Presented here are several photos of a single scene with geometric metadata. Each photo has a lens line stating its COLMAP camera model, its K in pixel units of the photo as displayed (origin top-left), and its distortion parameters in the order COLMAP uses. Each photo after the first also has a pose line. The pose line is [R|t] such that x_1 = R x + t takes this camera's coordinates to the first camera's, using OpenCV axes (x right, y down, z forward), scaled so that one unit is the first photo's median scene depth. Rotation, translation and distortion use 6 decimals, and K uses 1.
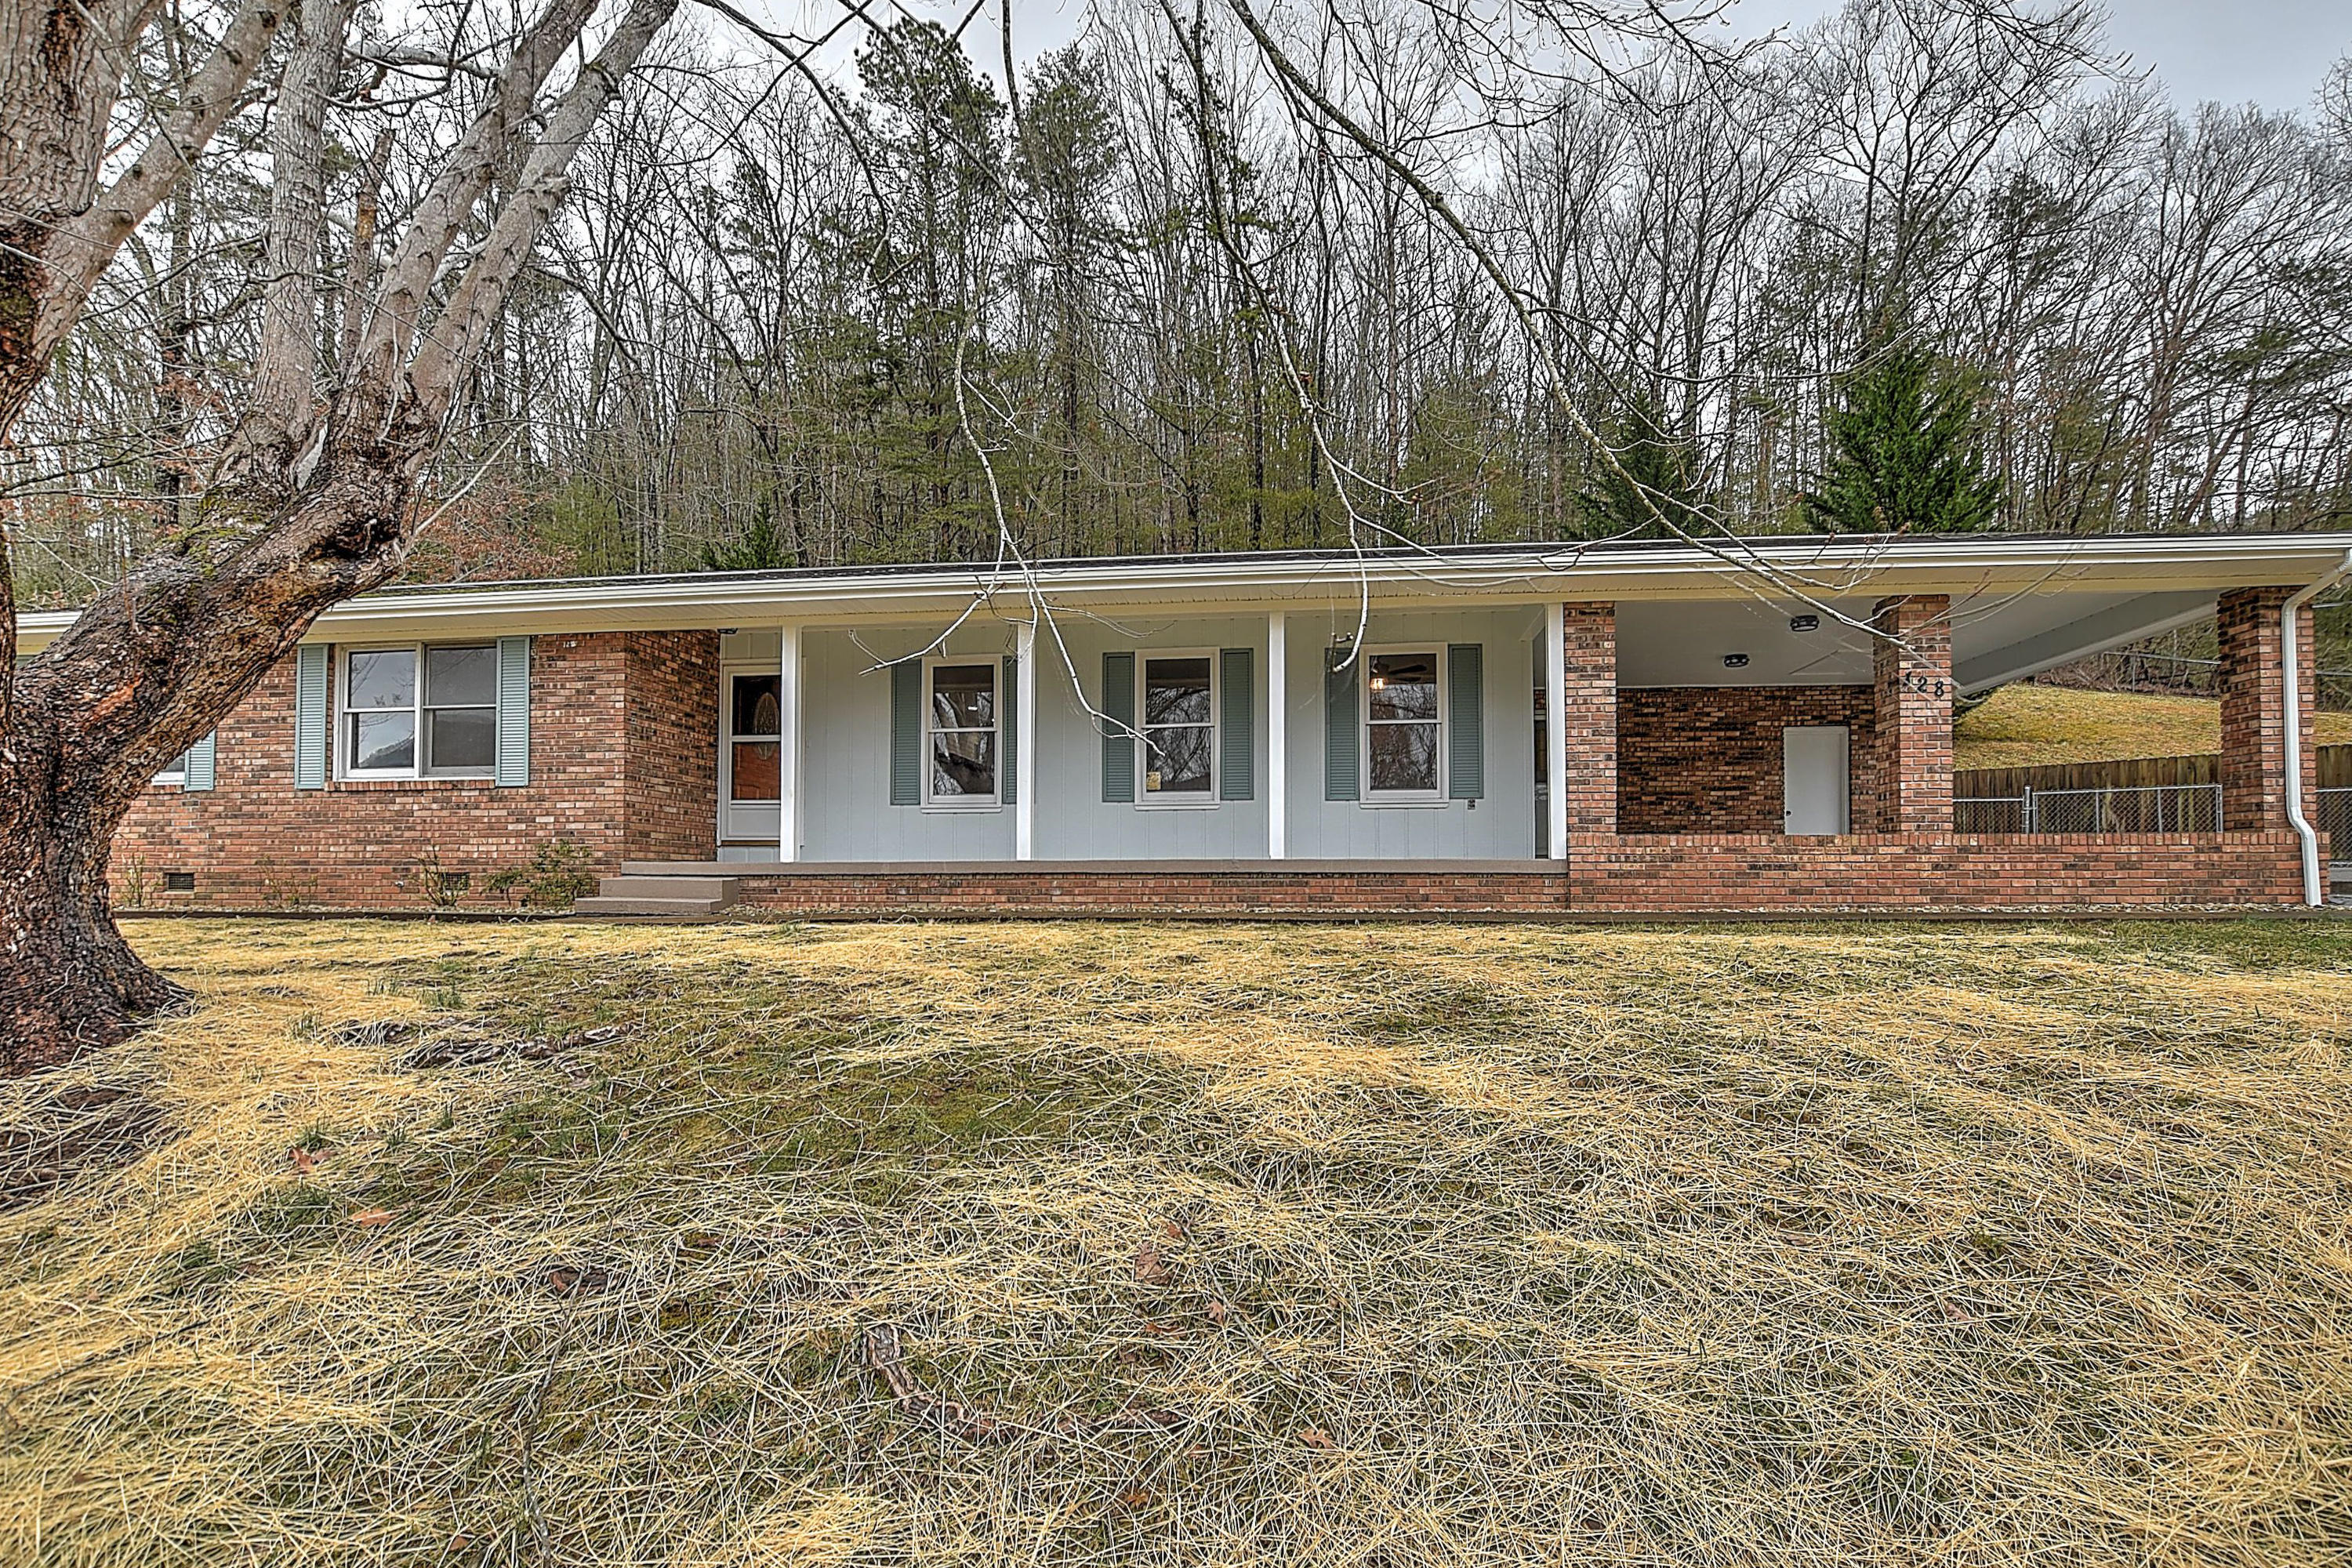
lens RADIAL K [[1027.5, 0, 1191.6], [0, 1027.5, 869.1], [0, 0, 1]] dist [-0.002682, -0.000009]
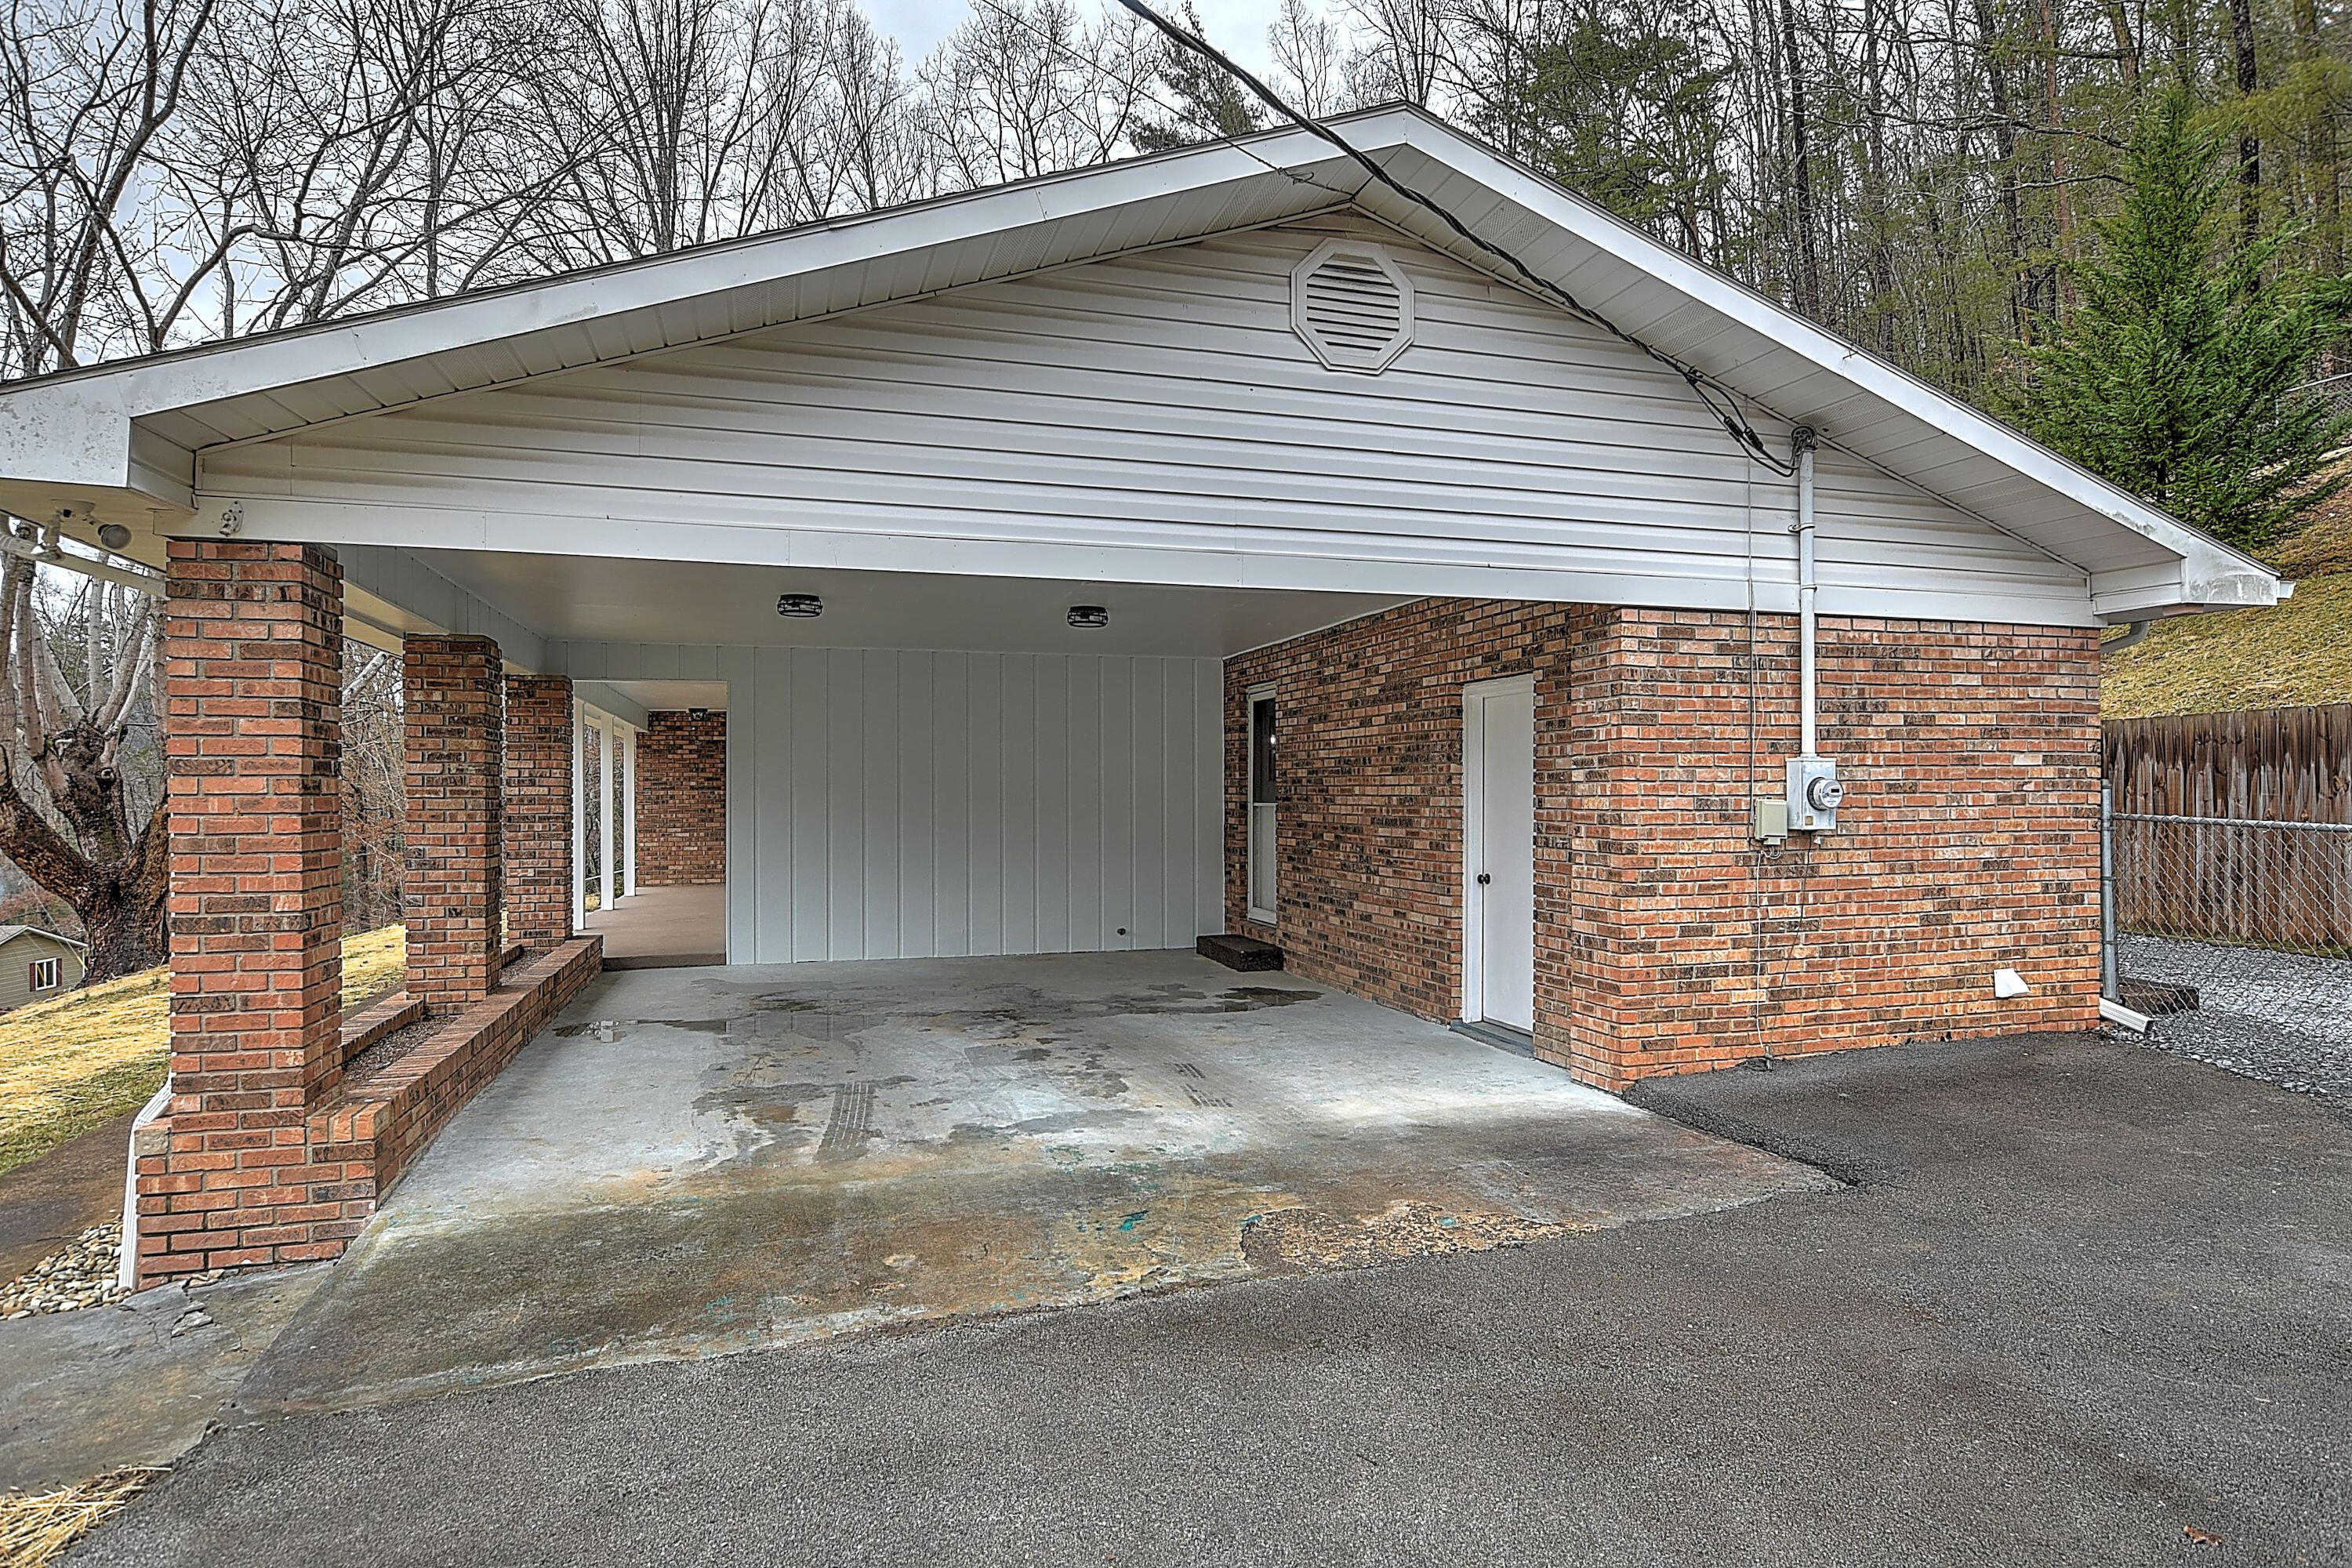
lens RADIAL K [[1268.2, 0, 1177.6], [0, 1268.2, 791.9], [0, 0, 1]] dist [-0.026724, 0.007492]
pose [[0.412503, -0.005743, -0.910938, 1.480579], [0.017364, 0.999848, 0.001559, -0.138141], [0.910791, -0.016460, 0.412540, 0.962982]]
